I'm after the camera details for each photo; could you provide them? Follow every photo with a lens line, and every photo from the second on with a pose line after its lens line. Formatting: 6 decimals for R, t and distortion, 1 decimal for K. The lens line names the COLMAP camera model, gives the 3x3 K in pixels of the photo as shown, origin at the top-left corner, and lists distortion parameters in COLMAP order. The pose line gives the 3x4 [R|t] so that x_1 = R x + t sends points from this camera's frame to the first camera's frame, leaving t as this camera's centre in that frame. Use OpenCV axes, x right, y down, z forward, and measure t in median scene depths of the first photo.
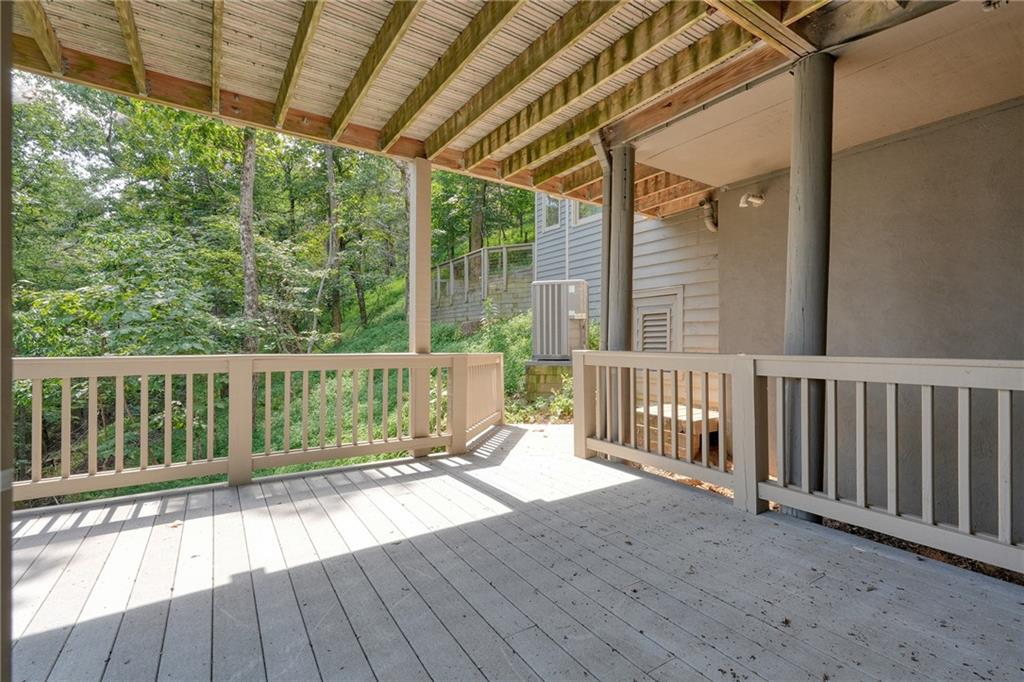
lens RADIAL K [[449.8, 0, 502.4], [0, 449.8, 338.5], [0, 0, 1]] dist [0.004439, -0.000939]
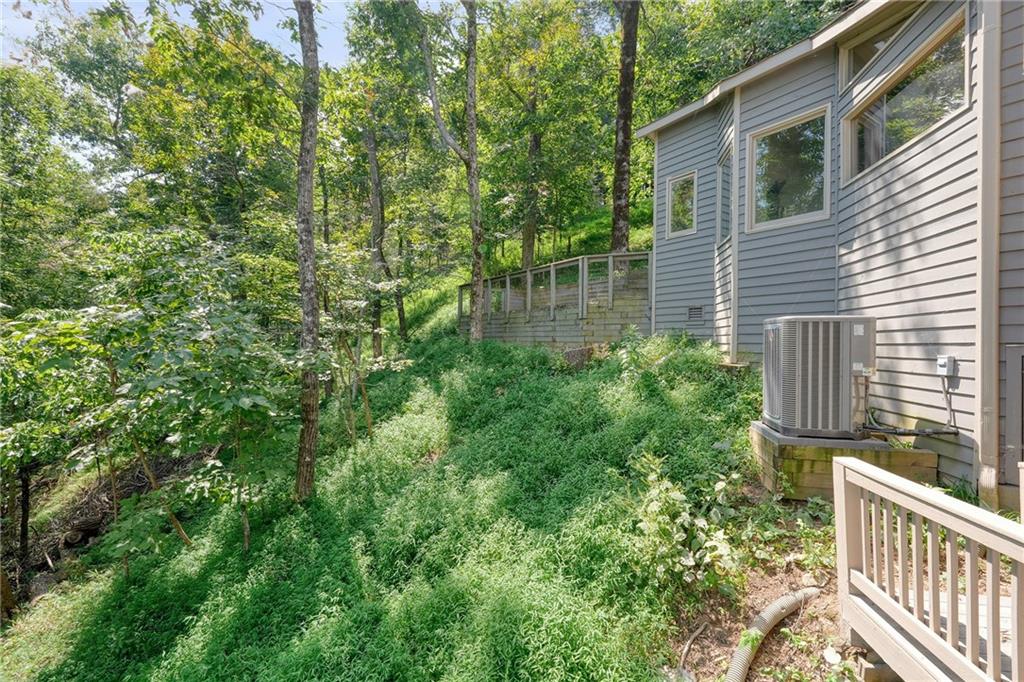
lens RADIAL K [[449.8, 0, 521.6], [0, 449.8, 342.5], [0, 0, 1]] dist [0.004439, -0.000939]
pose [[0.999713, 0.009570, 0.021980, -0.095429], [-0.009583, 0.999954, 0.000495, -0.024111], [-0.021974, -0.000705, 0.999758, 0.100216]]
